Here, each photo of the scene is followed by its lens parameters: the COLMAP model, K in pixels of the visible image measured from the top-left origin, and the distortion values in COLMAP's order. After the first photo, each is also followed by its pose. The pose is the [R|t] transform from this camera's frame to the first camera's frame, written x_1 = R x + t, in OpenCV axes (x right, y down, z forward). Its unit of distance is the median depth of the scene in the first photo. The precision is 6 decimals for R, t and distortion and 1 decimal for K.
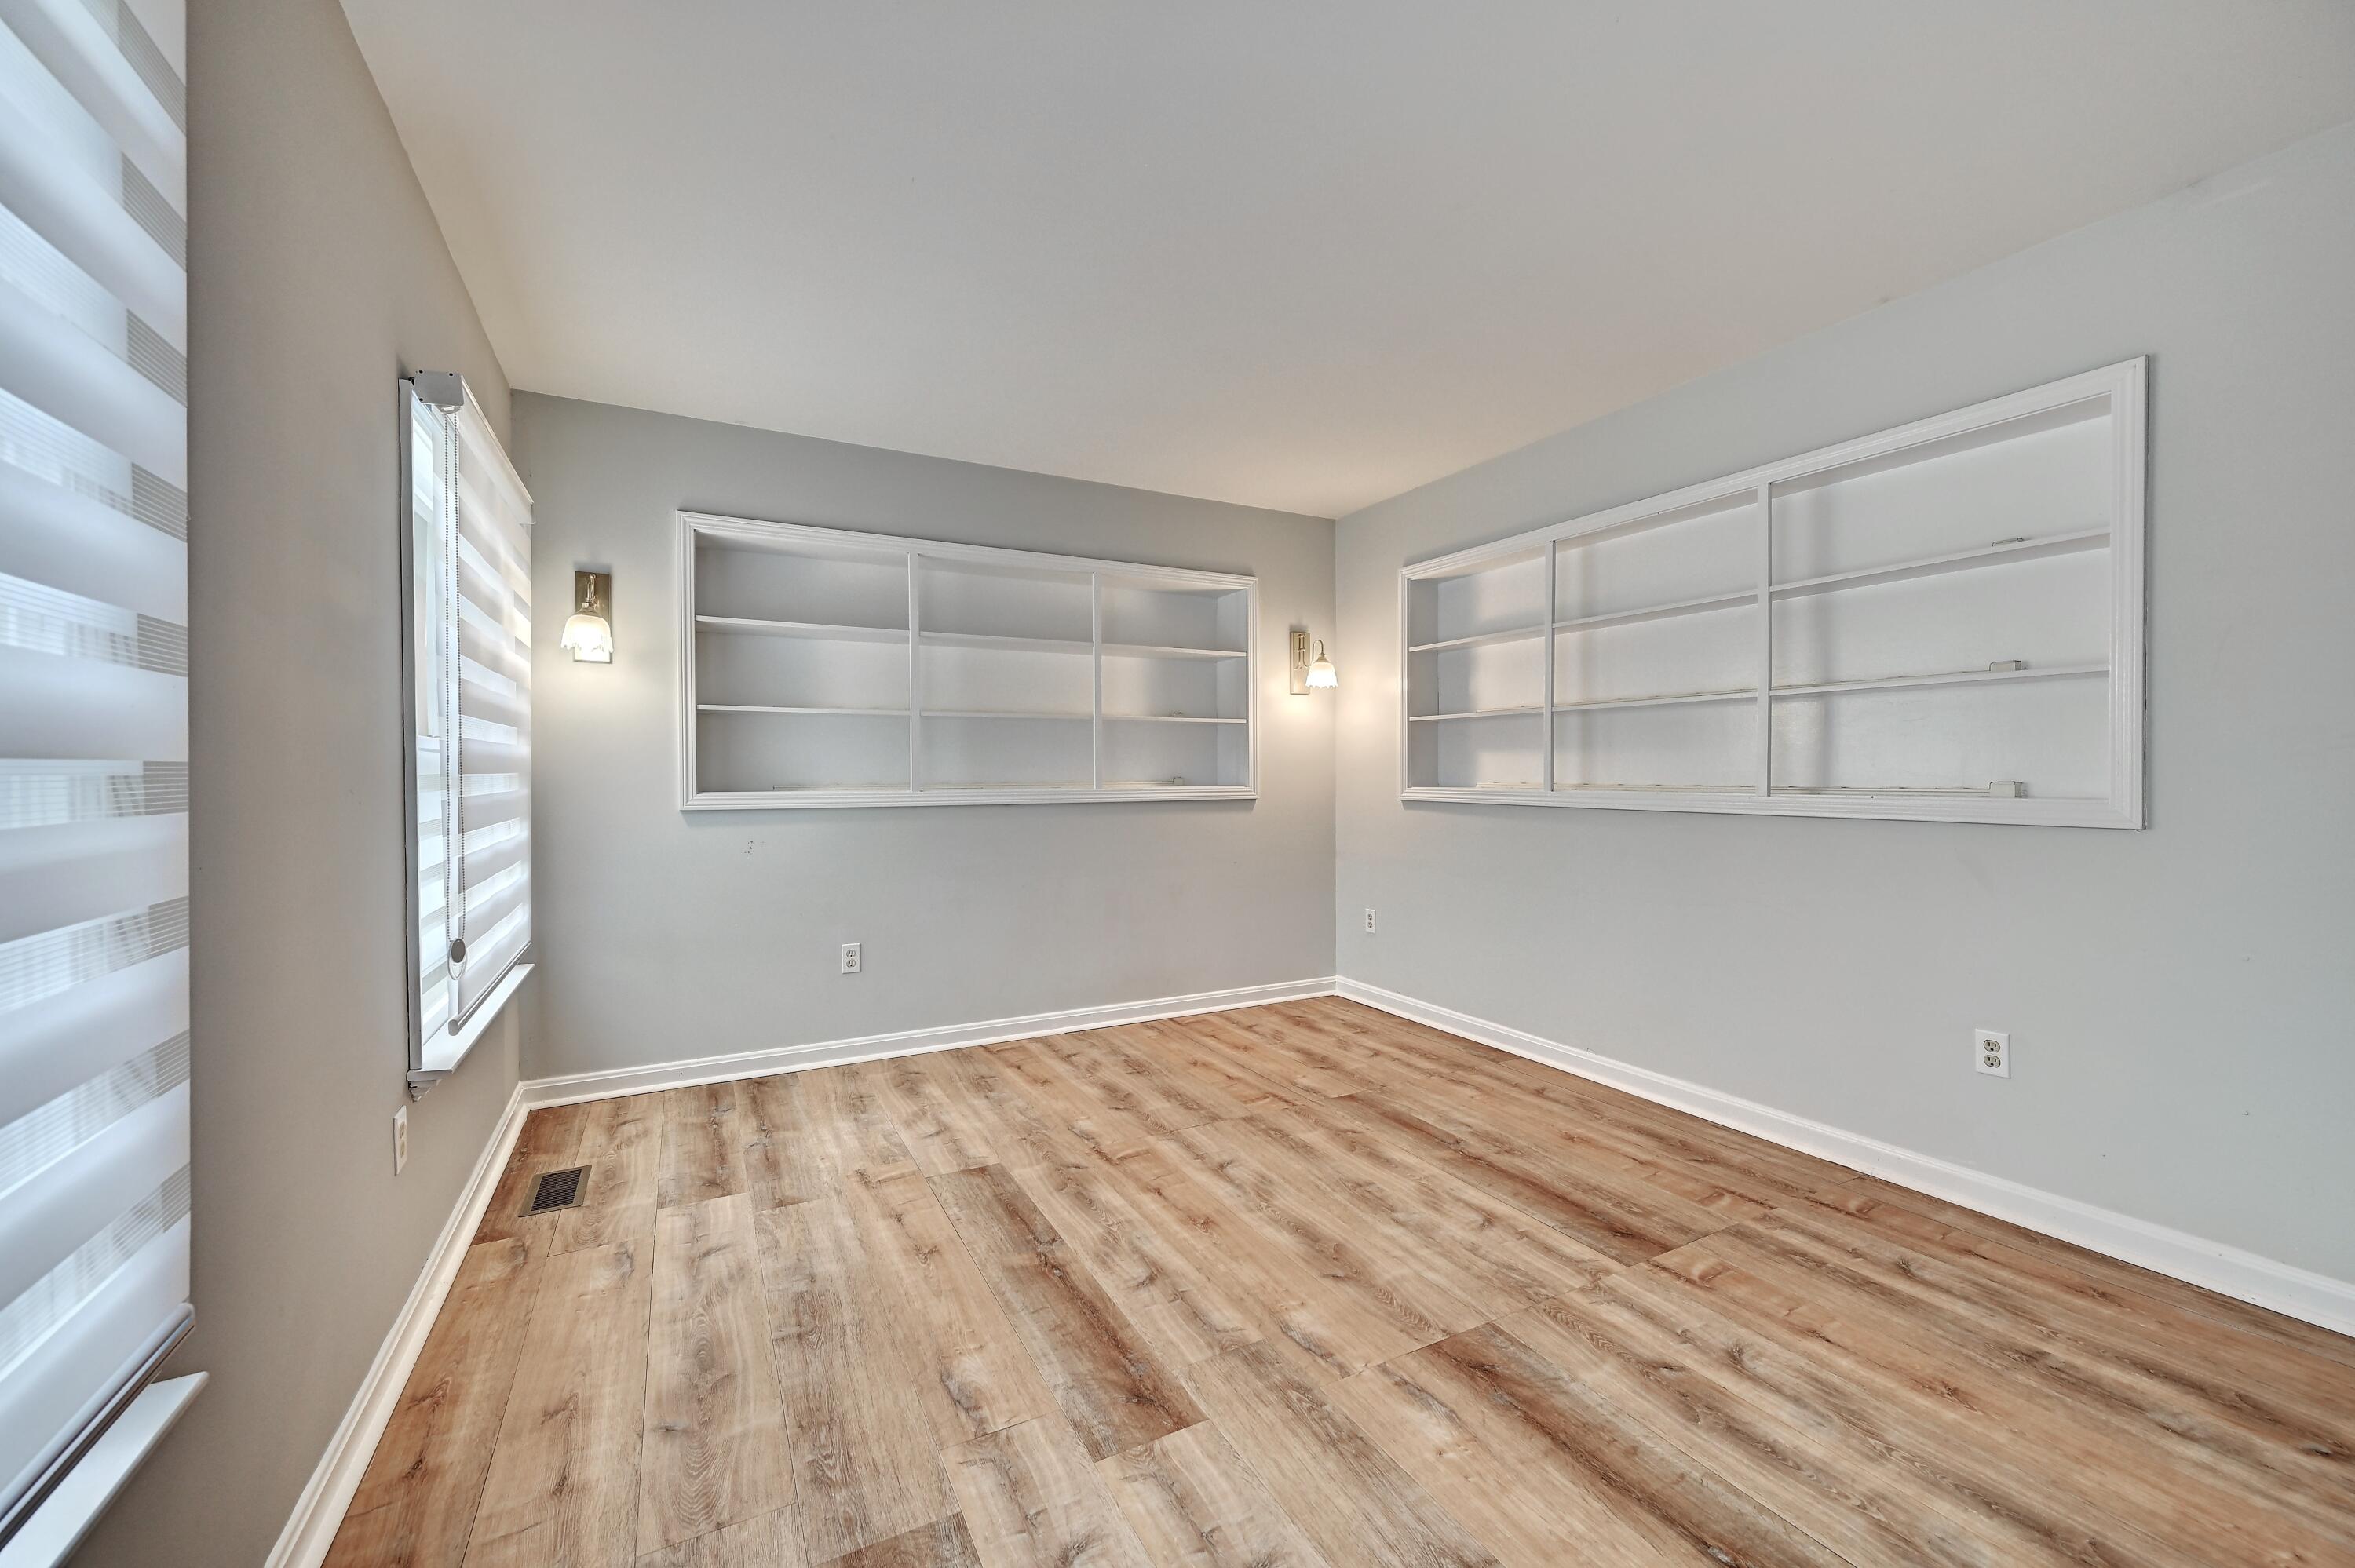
lens RADIAL K [[920.1, 0, 1171.1], [0, 920.1, 780.3], [0, 0, 1]] dist [0.007347, -0.000483]
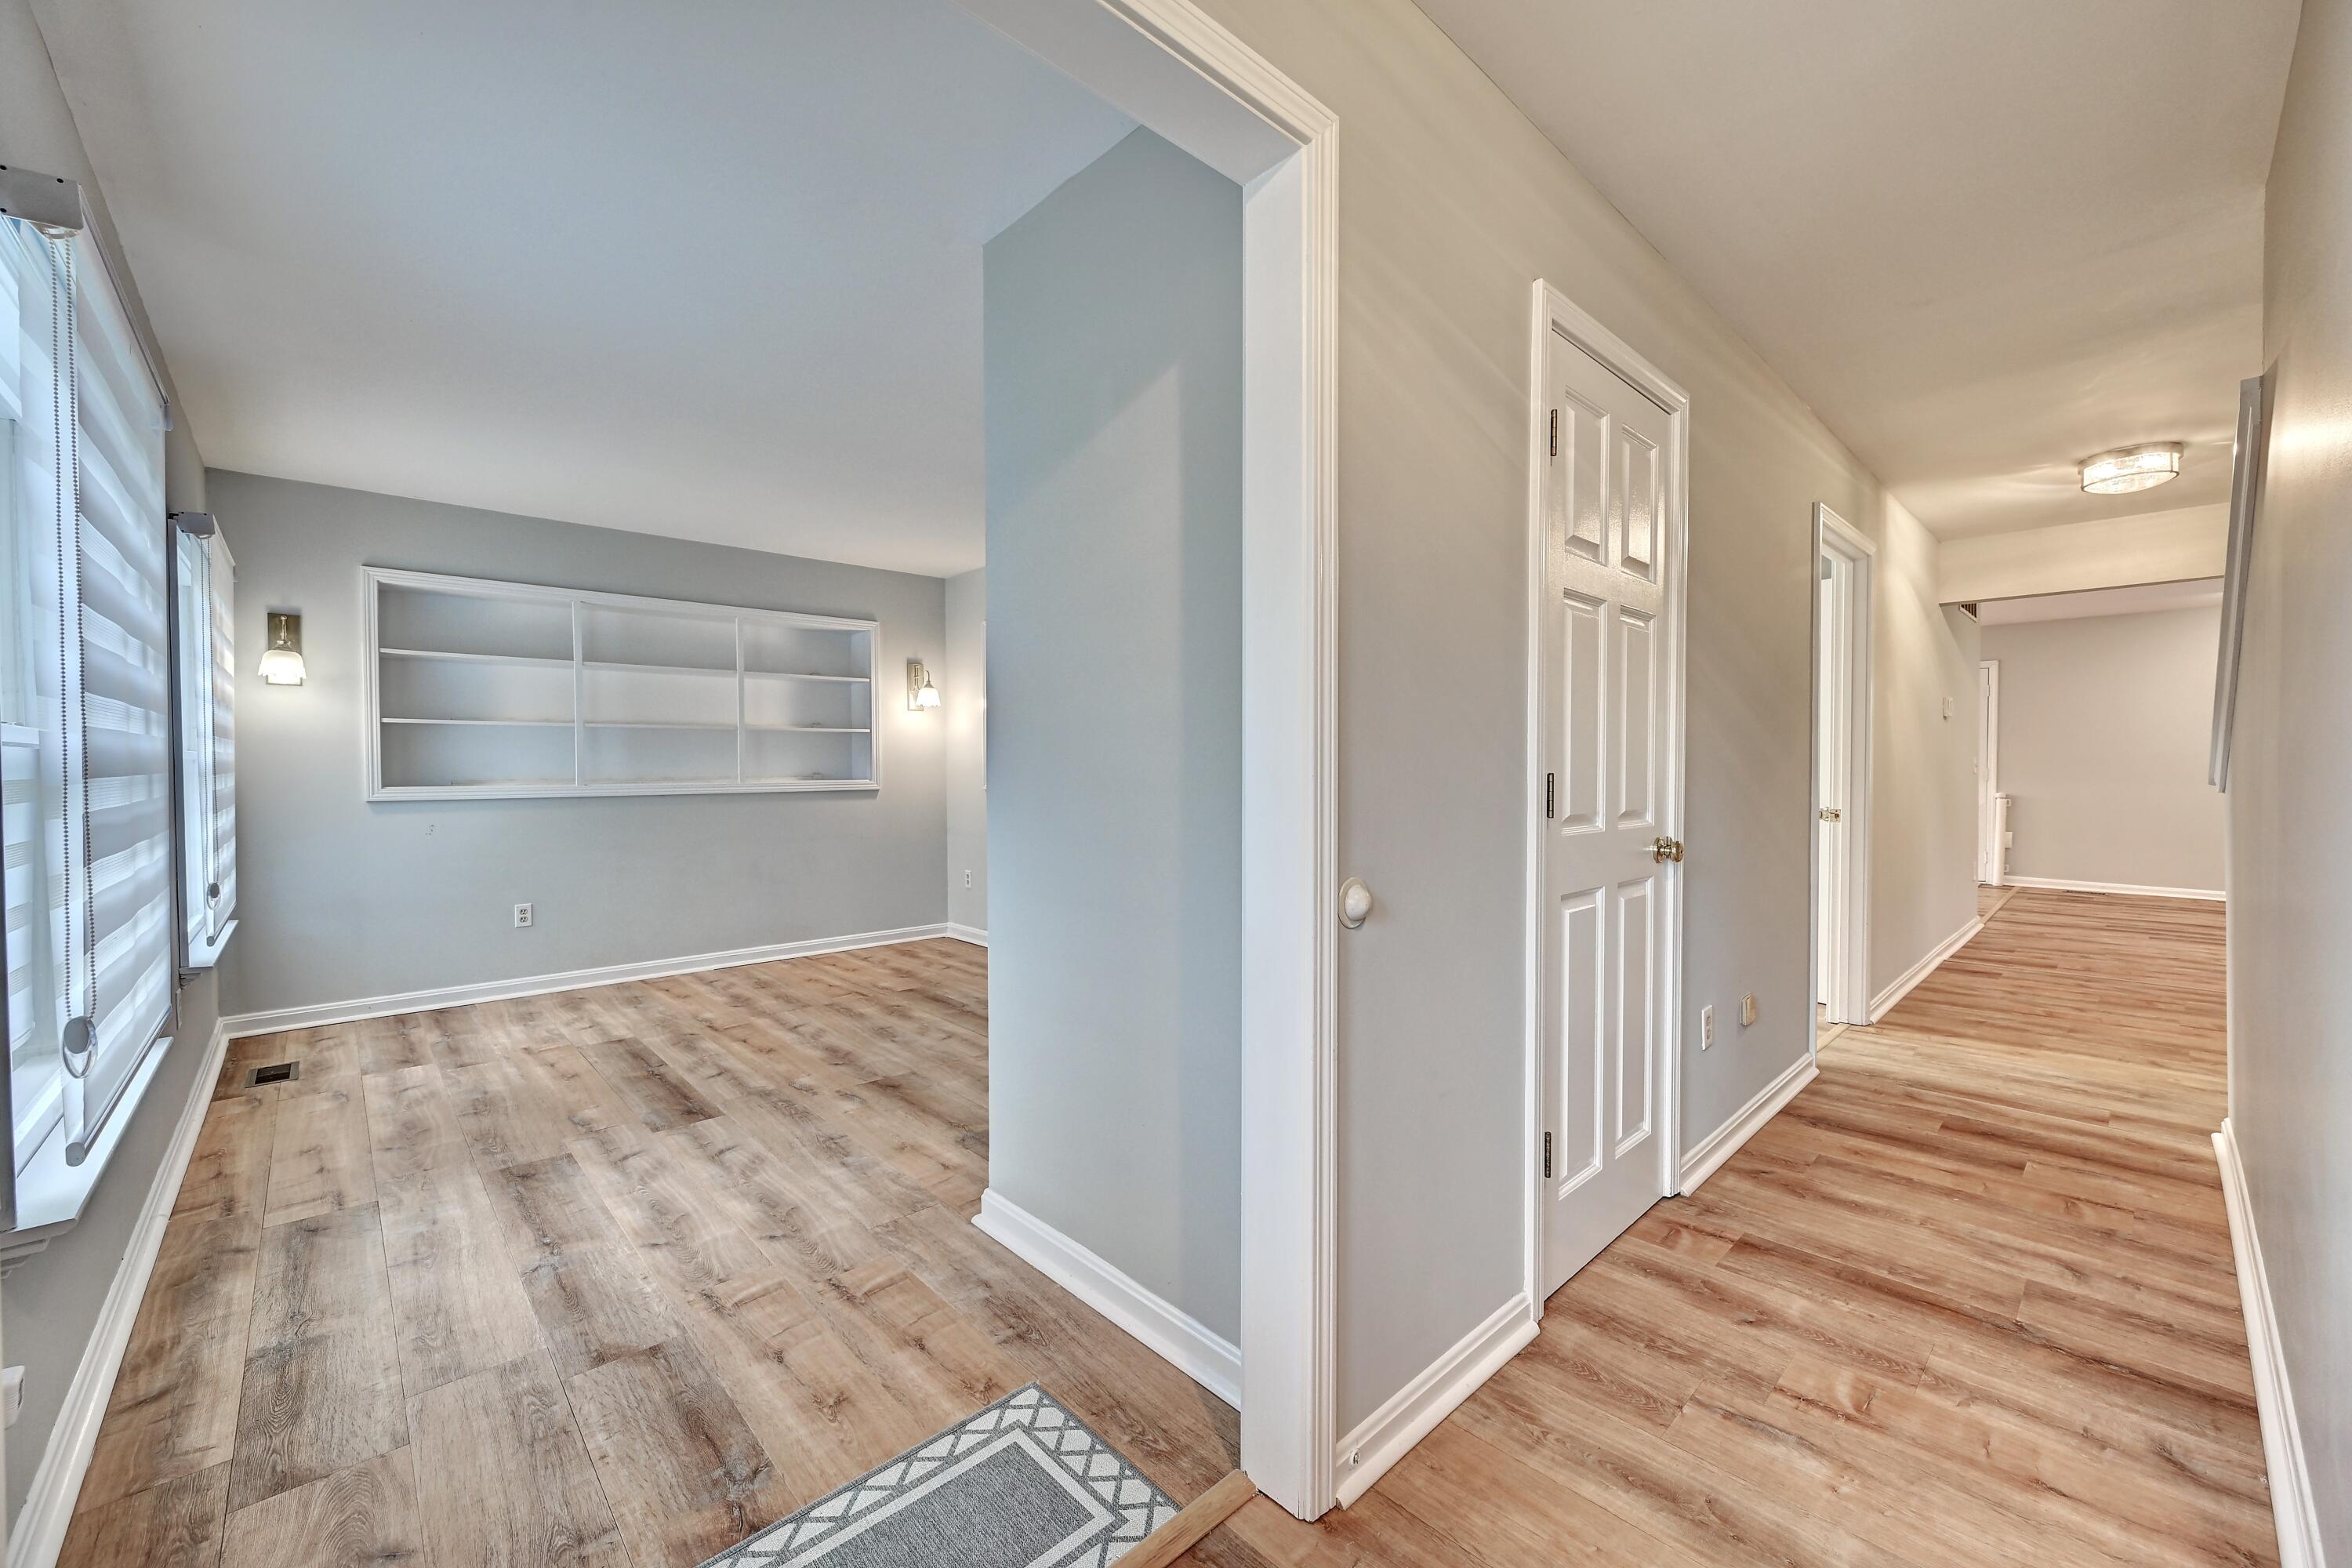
lens RADIAL K [[919.1, 0, 1169.6], [0, 919.1, 780.3], [0, 0, 1]] dist [0.007347, -0.000483]
pose [[0.967279, -0.004915, 0.253668, 0.245816], [0.002937, 0.999962, 0.008176, -0.004269], [-0.253698, -0.007164, 0.967257, -0.584295]]
